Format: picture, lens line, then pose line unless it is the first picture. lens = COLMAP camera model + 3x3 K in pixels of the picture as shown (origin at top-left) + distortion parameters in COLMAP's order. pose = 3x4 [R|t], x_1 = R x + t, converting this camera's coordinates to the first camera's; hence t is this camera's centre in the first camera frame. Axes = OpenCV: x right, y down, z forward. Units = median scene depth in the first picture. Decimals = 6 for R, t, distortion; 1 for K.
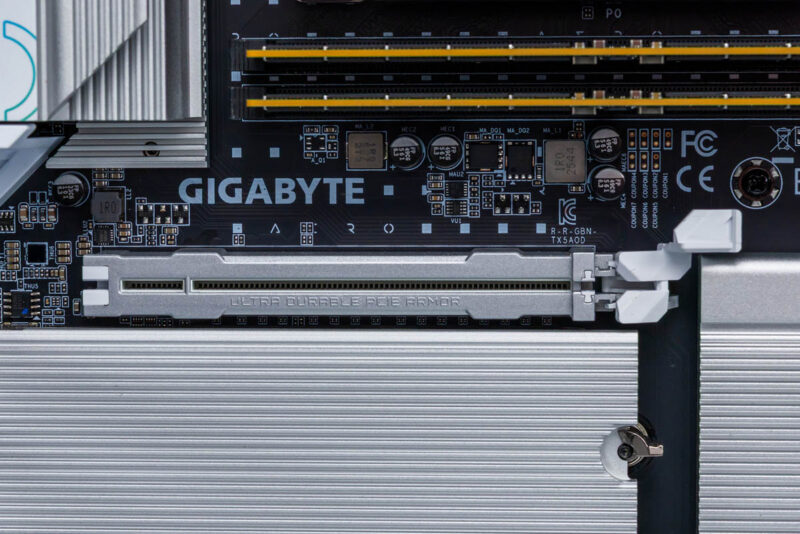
lens RADIAL K [[2658.3, 0, 362.8], [0, 2658.3, 267.6], [0, 0, 1]] dist [-0.016161, 0.660899]
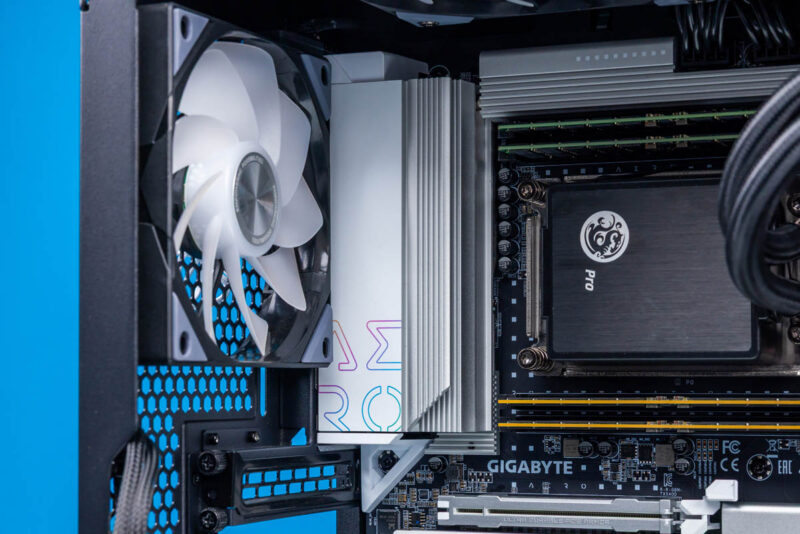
lens RADIAL K [[1907.1, 0, 401.9], [0, 1907.1, 319.9], [0, 0, 1]] dist [-0.024807, -0.095767]
pose [[0.939219, -0.007041, -0.343246, 0.384651], [-0.031192, 0.993905, -0.105739, 0.017589], [0.341898, 0.110019, 0.933275, -0.434077]]
